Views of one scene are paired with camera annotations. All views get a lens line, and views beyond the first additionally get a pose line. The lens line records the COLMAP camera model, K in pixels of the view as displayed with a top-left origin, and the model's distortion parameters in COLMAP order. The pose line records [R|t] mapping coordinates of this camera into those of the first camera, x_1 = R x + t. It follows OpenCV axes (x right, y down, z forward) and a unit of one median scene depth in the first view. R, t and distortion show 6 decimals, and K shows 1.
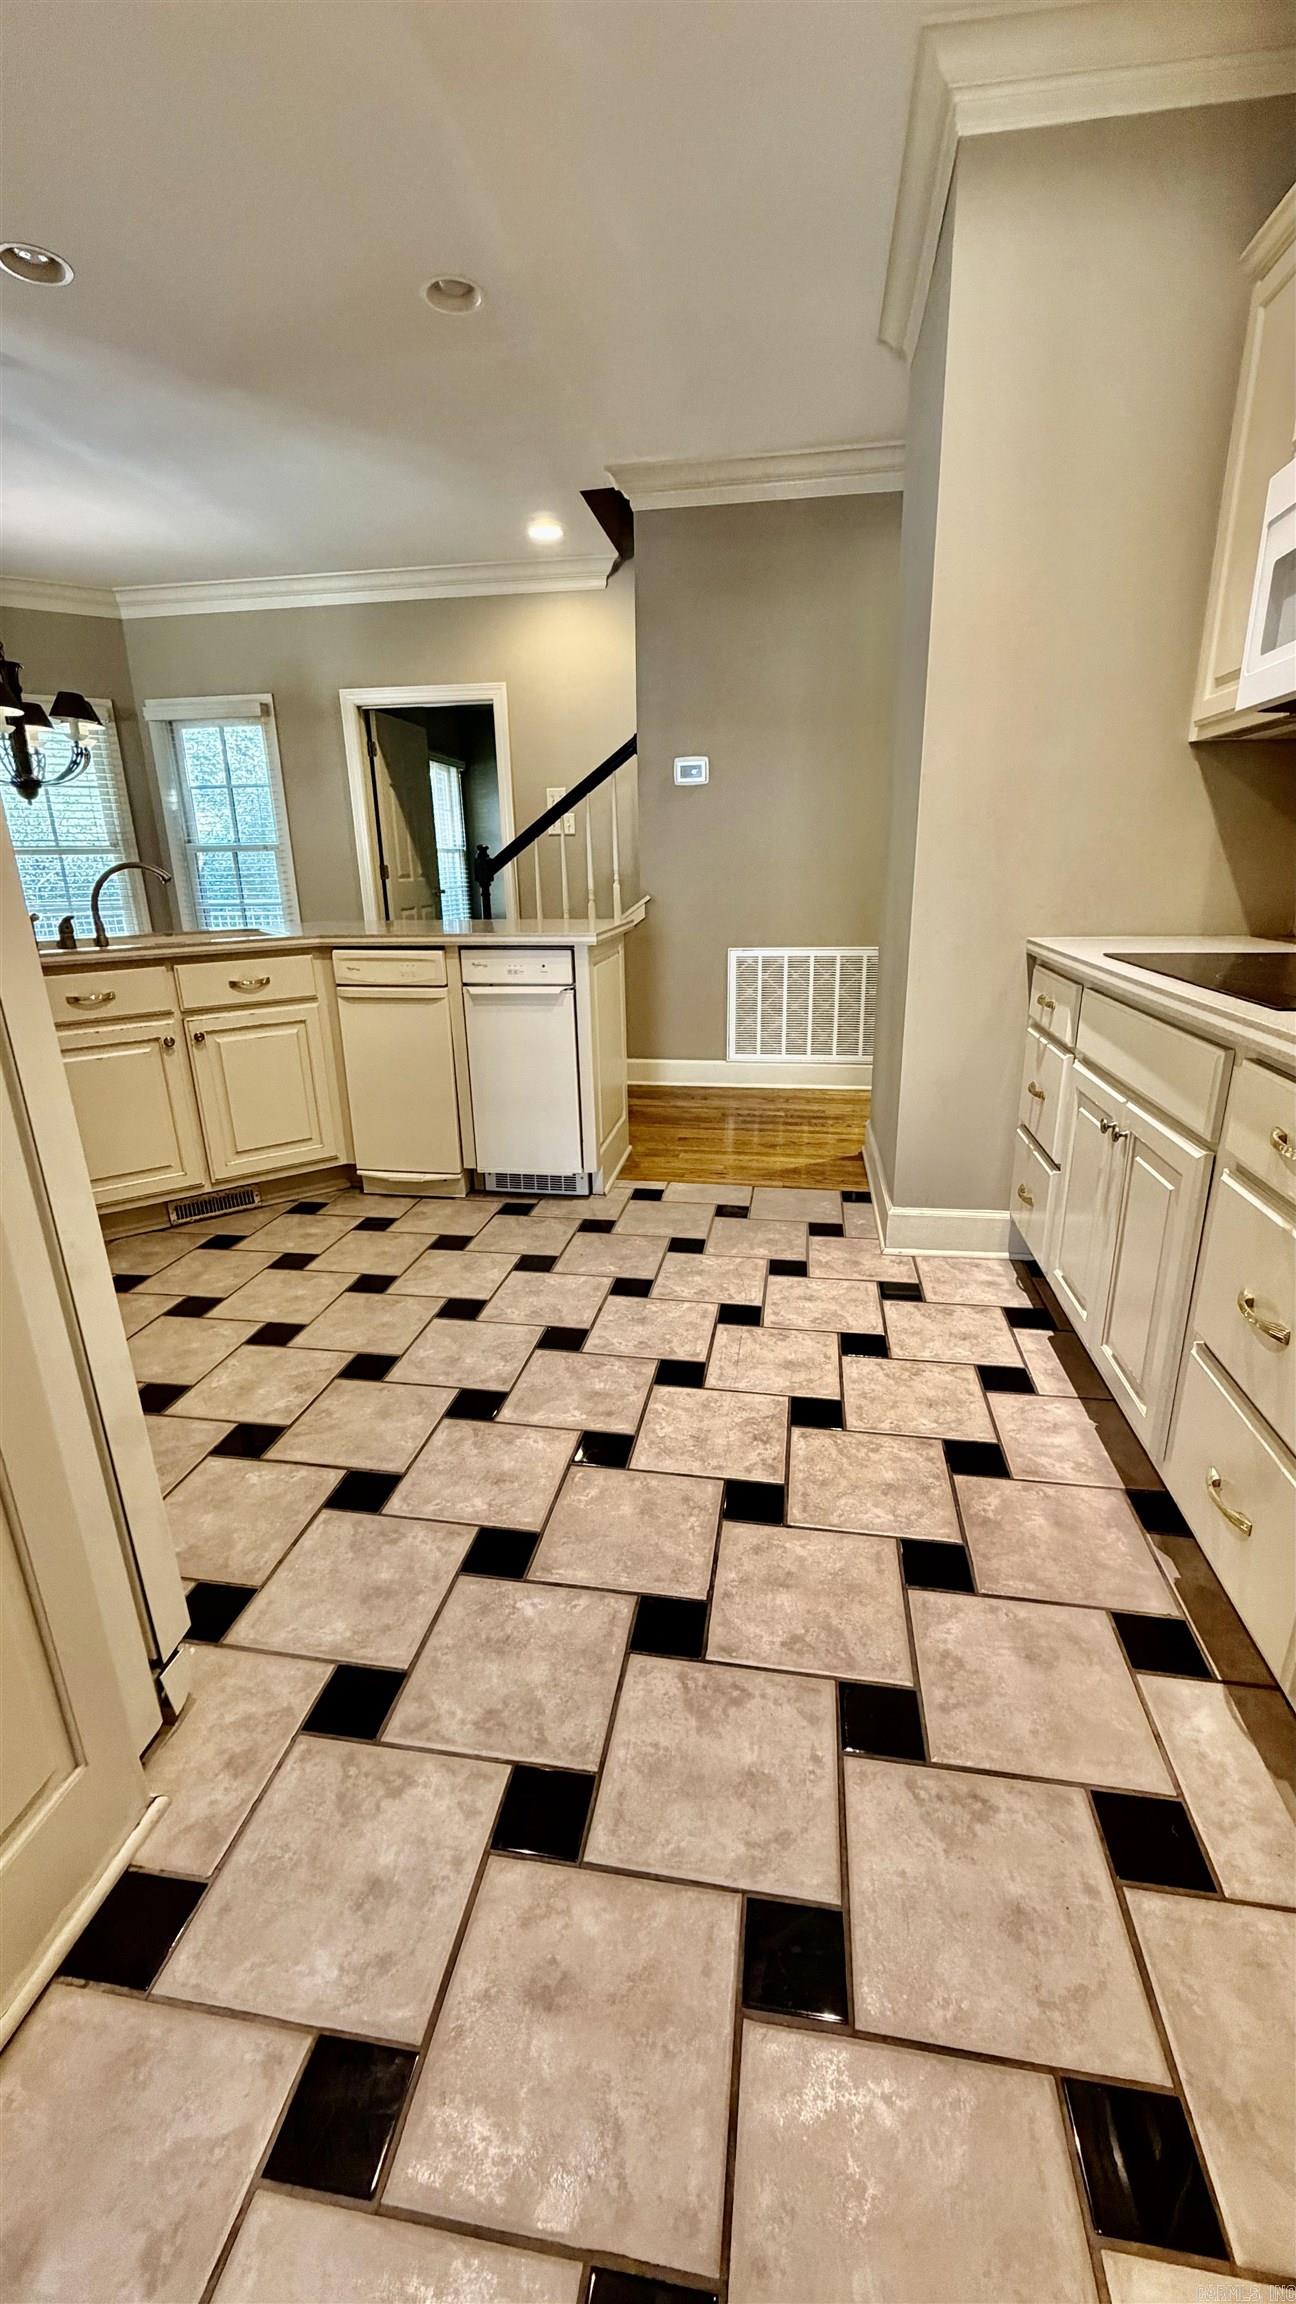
lens RADIAL K [[918.4, 0, 658.4], [0, 918.4, 1154.1], [0, 0, 1]] dist [-0.001537, 0.000237]
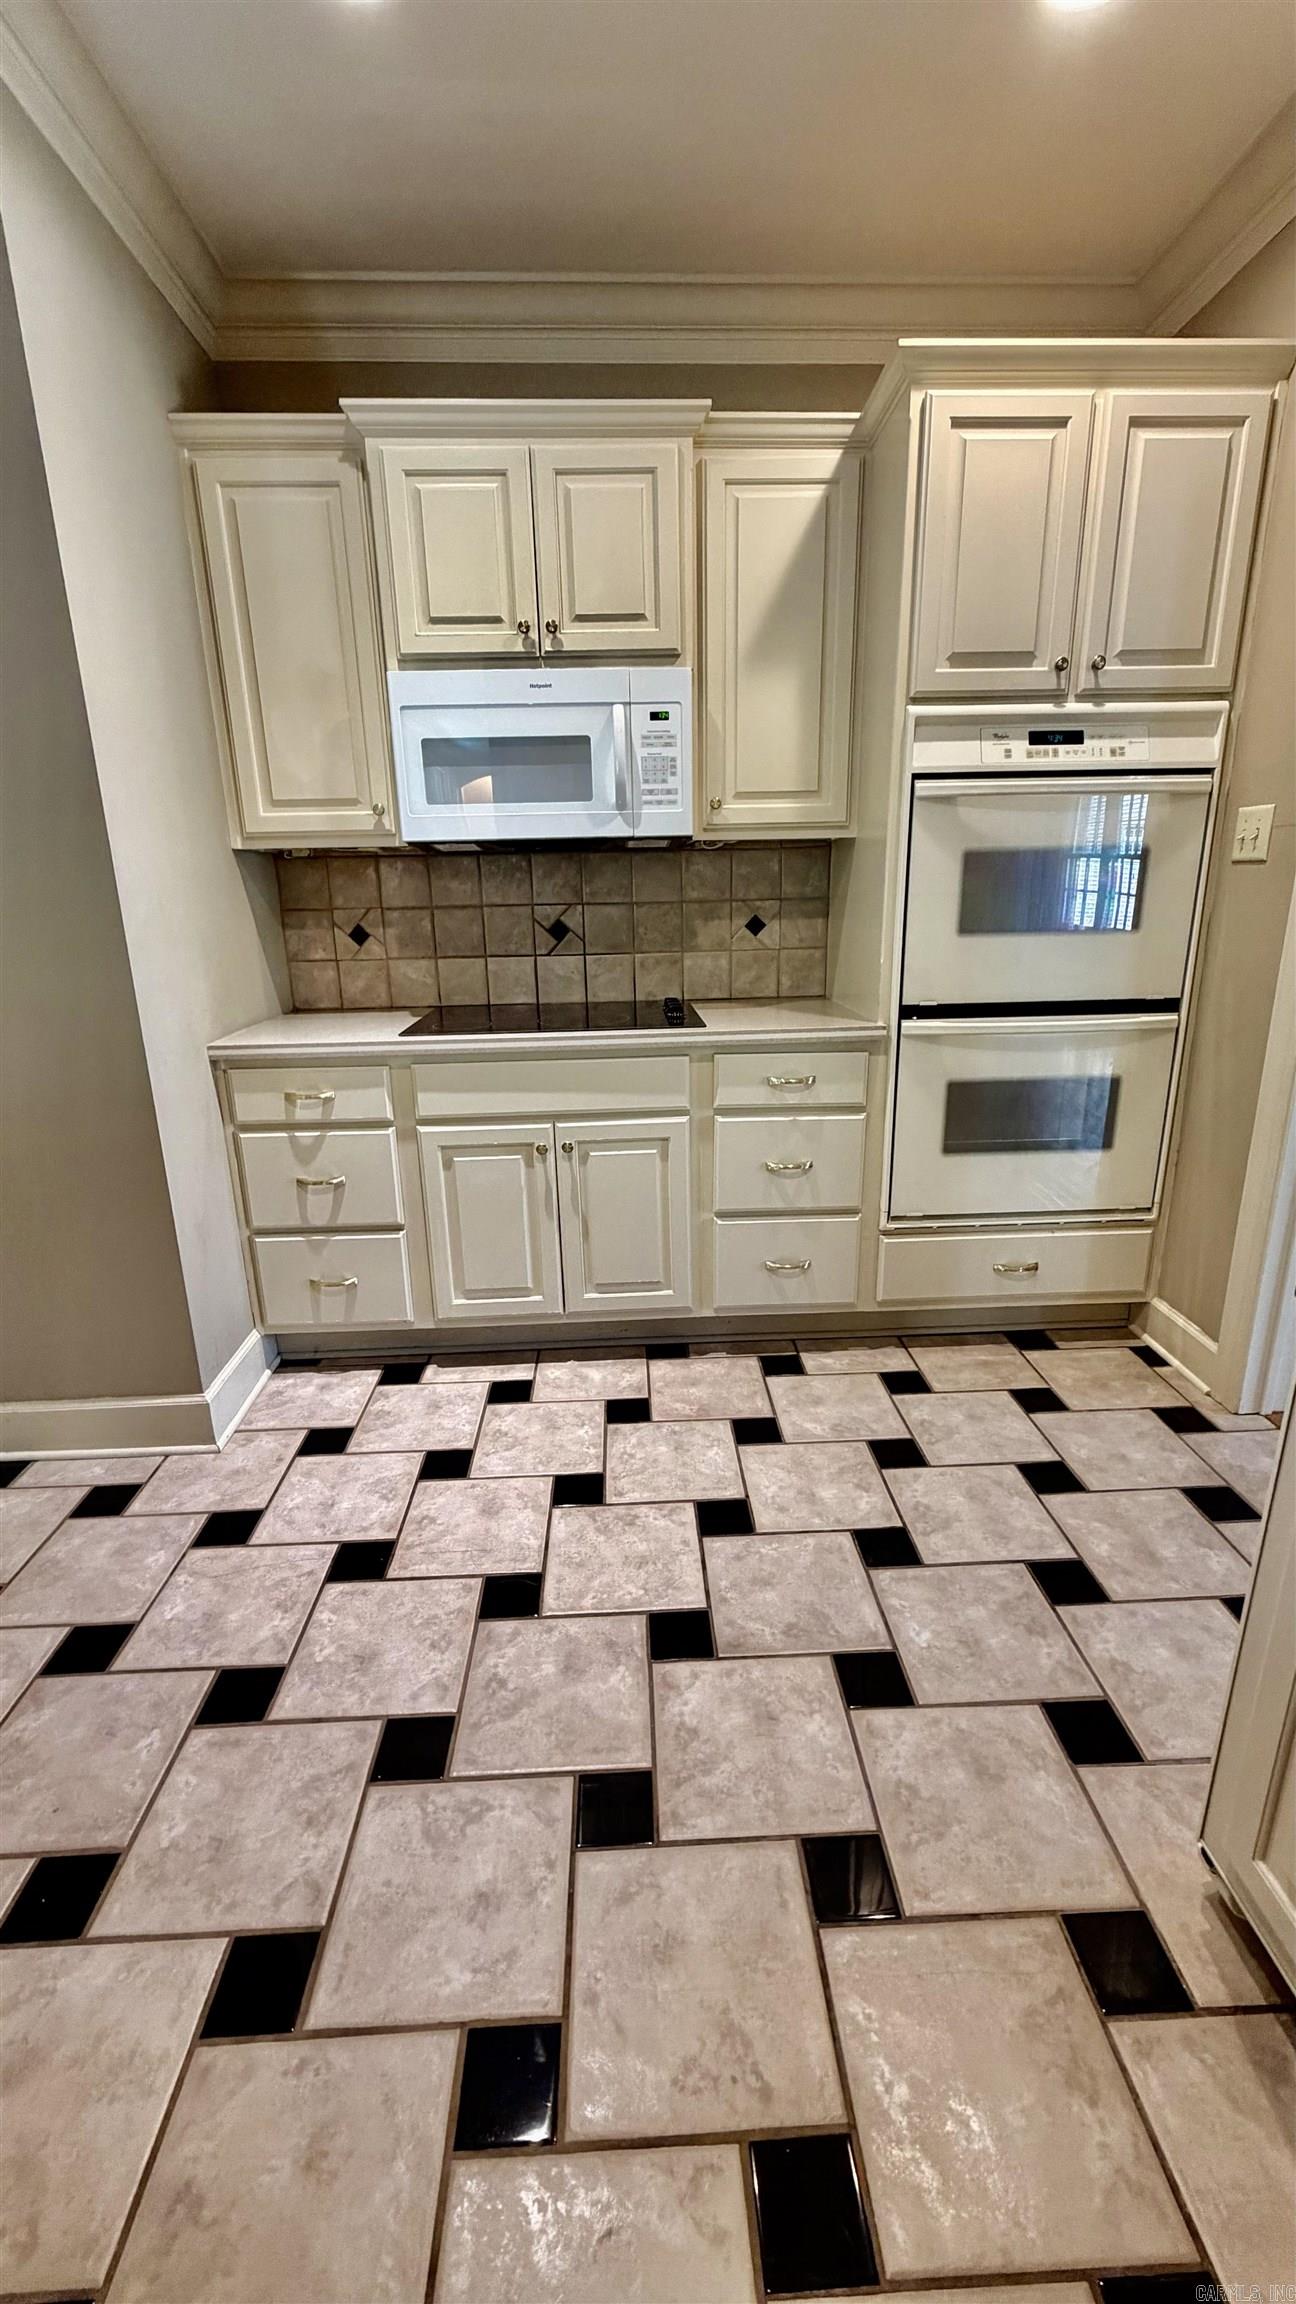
lens RADIAL K [[918.4, 0, 652.0], [0, 918.4, 1144.7], [0, 0, 1]] dist [-0.001537, 0.000237]
pose [[-0.201399, -0.245052, 0.948361, -0.764300], [0.321261, 0.898117, 0.300295, -0.365349], [-0.925327, 0.365151, -0.102154, 0.943743]]
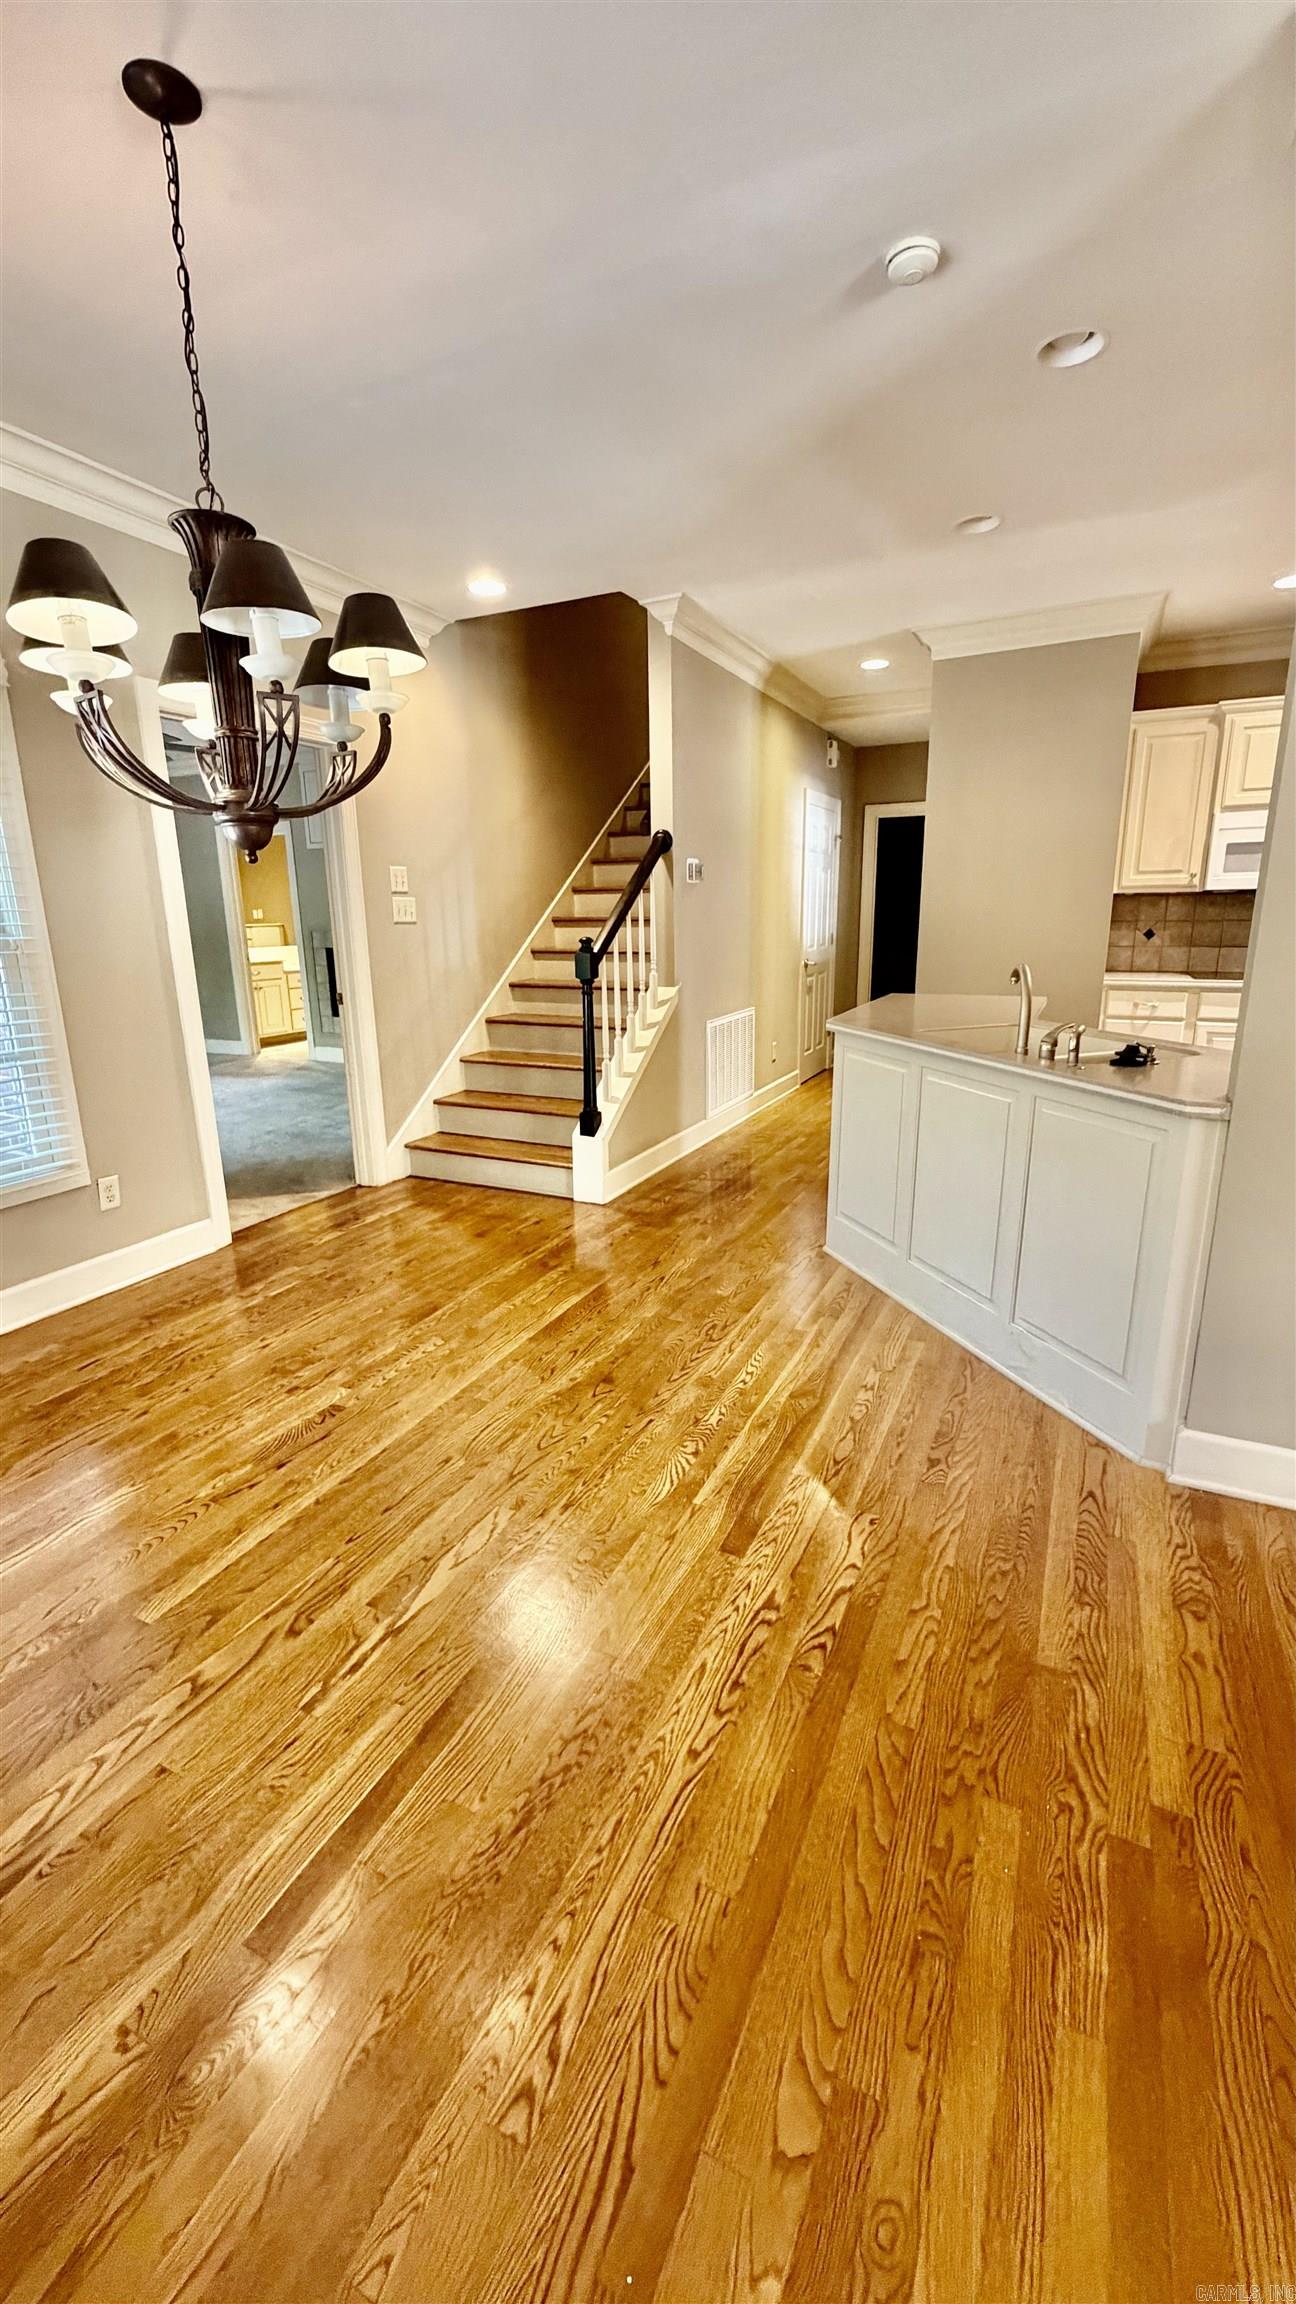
lens RADIAL K [[918.4, 0, 640.7], [0, 918.4, 1155.0], [0, 0, 1]] dist [-0.001537, 0.000237]
pose [[0.290519, -0.234854, 0.927600, -2.596716], [0.304006, 0.941839, 0.143246, -0.632051], [-0.907292, 0.240381, 0.345019, 1.754322]]
